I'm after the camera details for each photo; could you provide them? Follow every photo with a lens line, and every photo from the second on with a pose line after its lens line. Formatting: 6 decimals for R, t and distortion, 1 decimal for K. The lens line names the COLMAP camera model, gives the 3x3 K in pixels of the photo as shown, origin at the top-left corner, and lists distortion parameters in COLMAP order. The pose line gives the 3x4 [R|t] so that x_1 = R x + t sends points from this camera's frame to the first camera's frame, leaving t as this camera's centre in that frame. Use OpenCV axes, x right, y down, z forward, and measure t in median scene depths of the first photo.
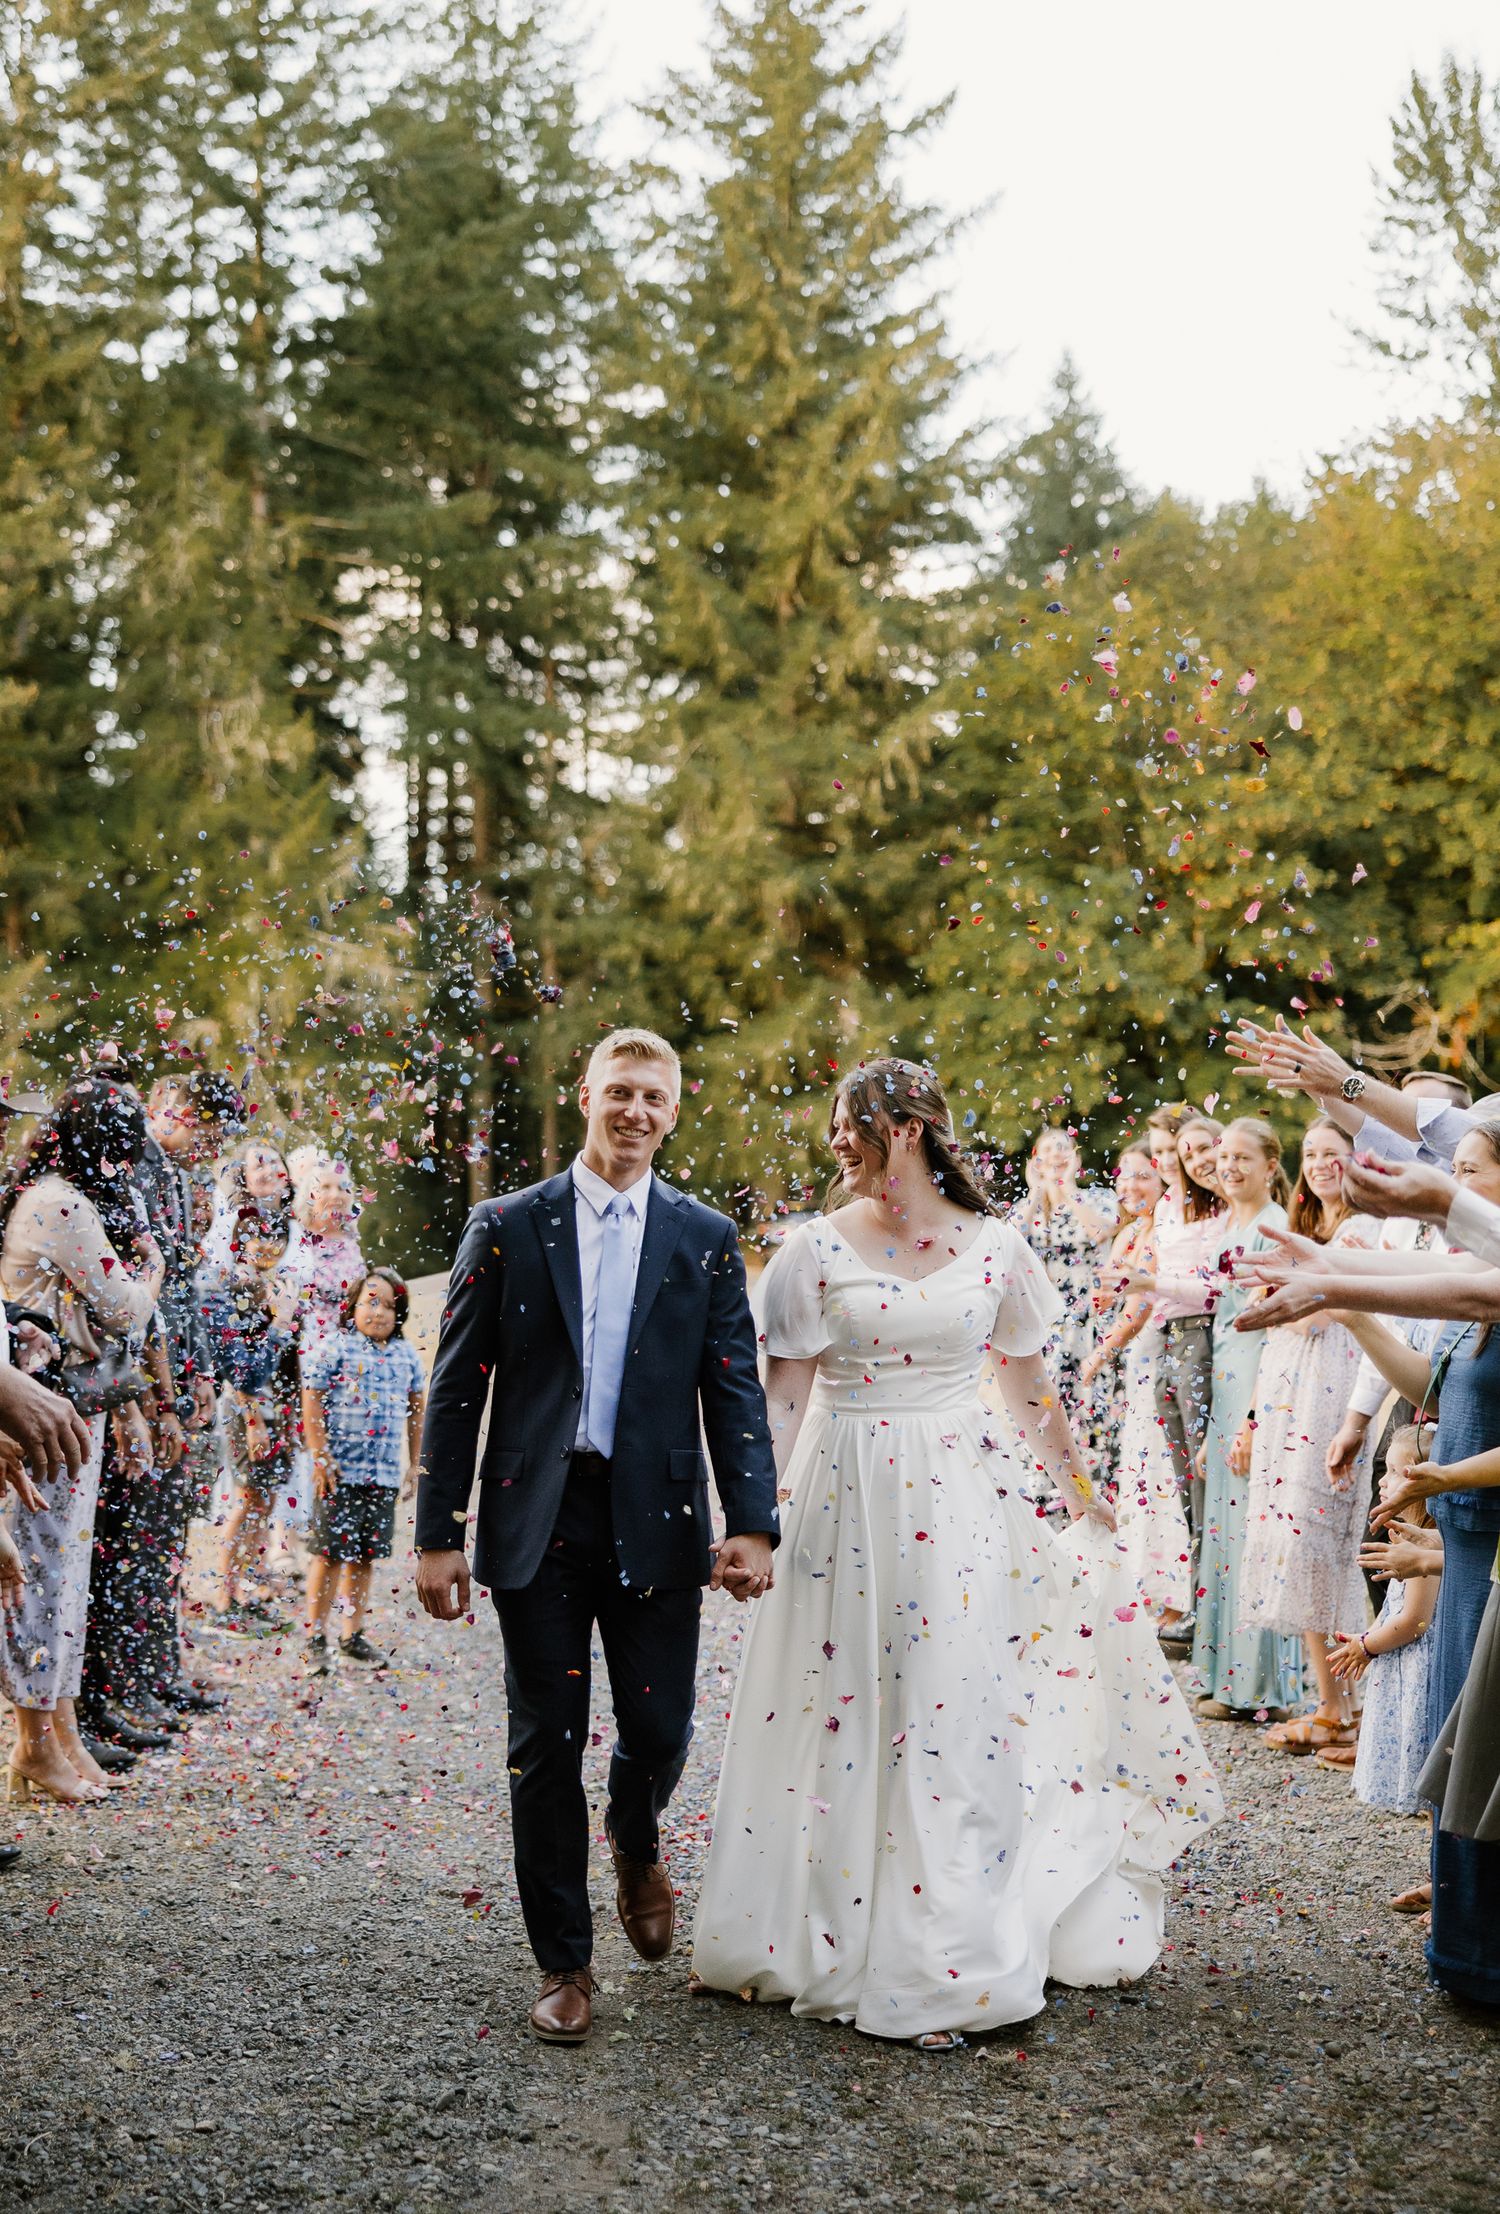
lens RADIAL K [[2970.4, 0, 750.0], [0, 2970.4, 1107.0], [0, 0, 1]] dist [0.018128, -0.030153]
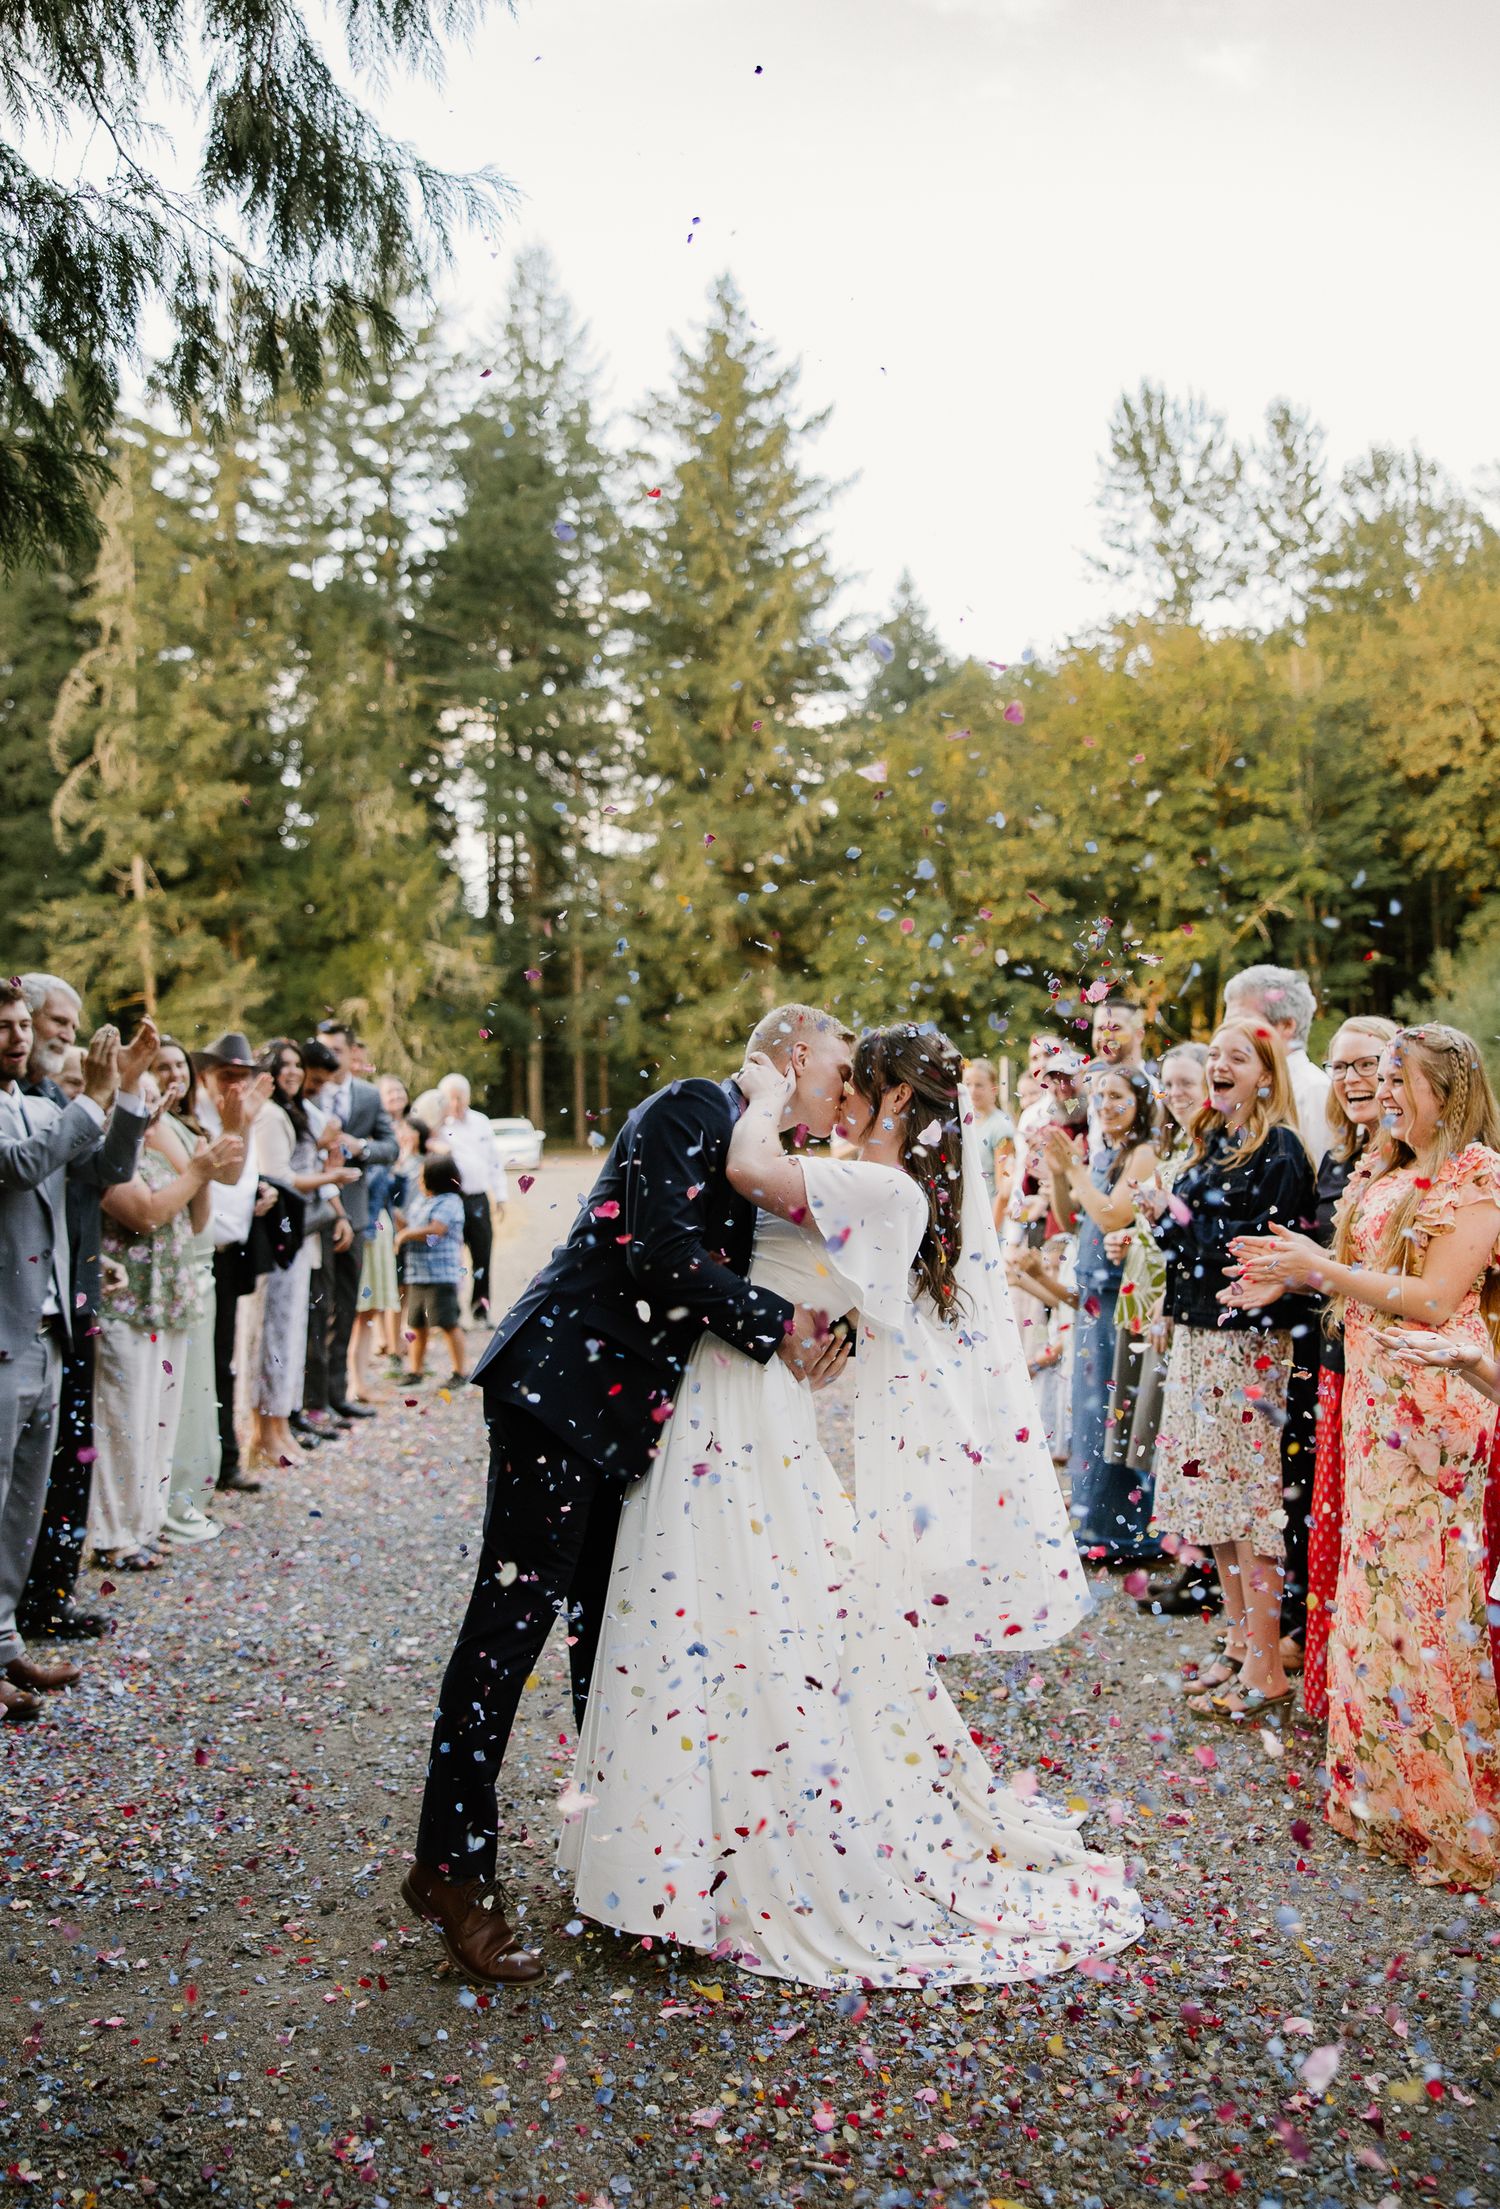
lens RADIAL K [[1900.2, 0, 757.7], [0, 1900.2, 1073.2], [0, 0, 1]] dist [-0.004121, 0.000028]
pose [[0.999646, -0.007462, 0.025553, 0.001222], [0.007171, 0.999909, 0.011462, 0.000059], [-0.025636, -0.011275, 0.999608, -0.006693]]
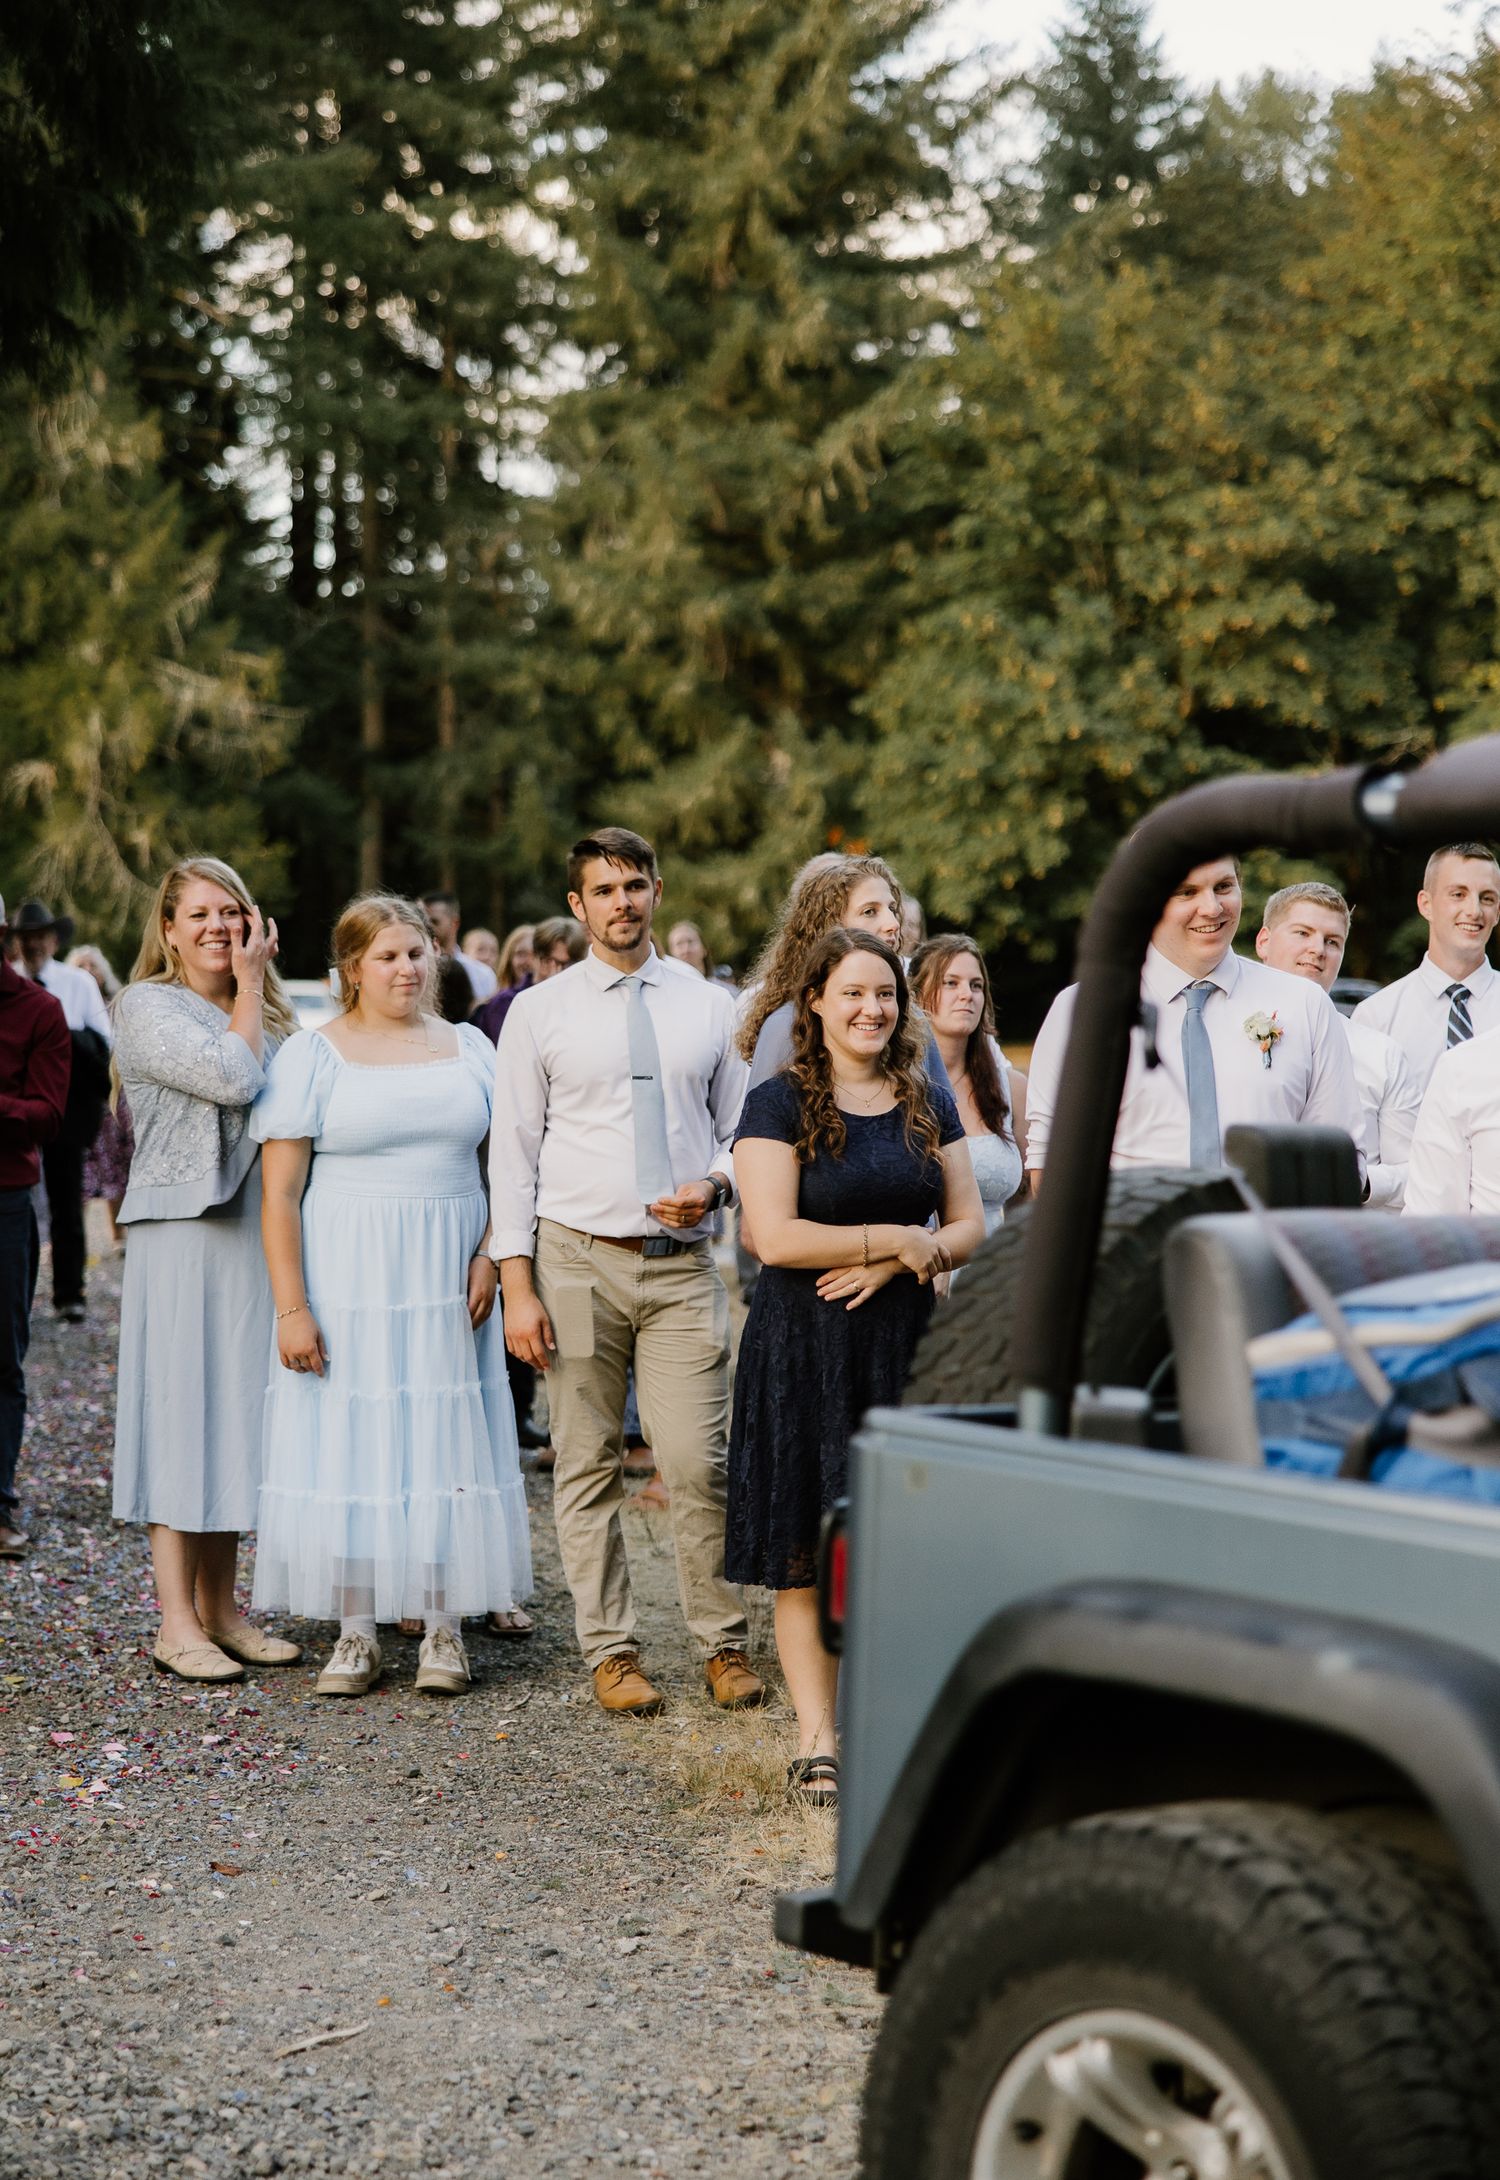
lens RADIAL K [[3802.1, 0, 750.0], [0, 3802.1, 1090.0], [0, 0, 1]] dist [0.056785, 0.069066]
pose [[0.999958, 0.009098, -0.001003, 0.023341], [-0.009018, 0.998037, 0.061982, -0.003360], [0.001565, -0.061970, 0.998077, -0.105387]]
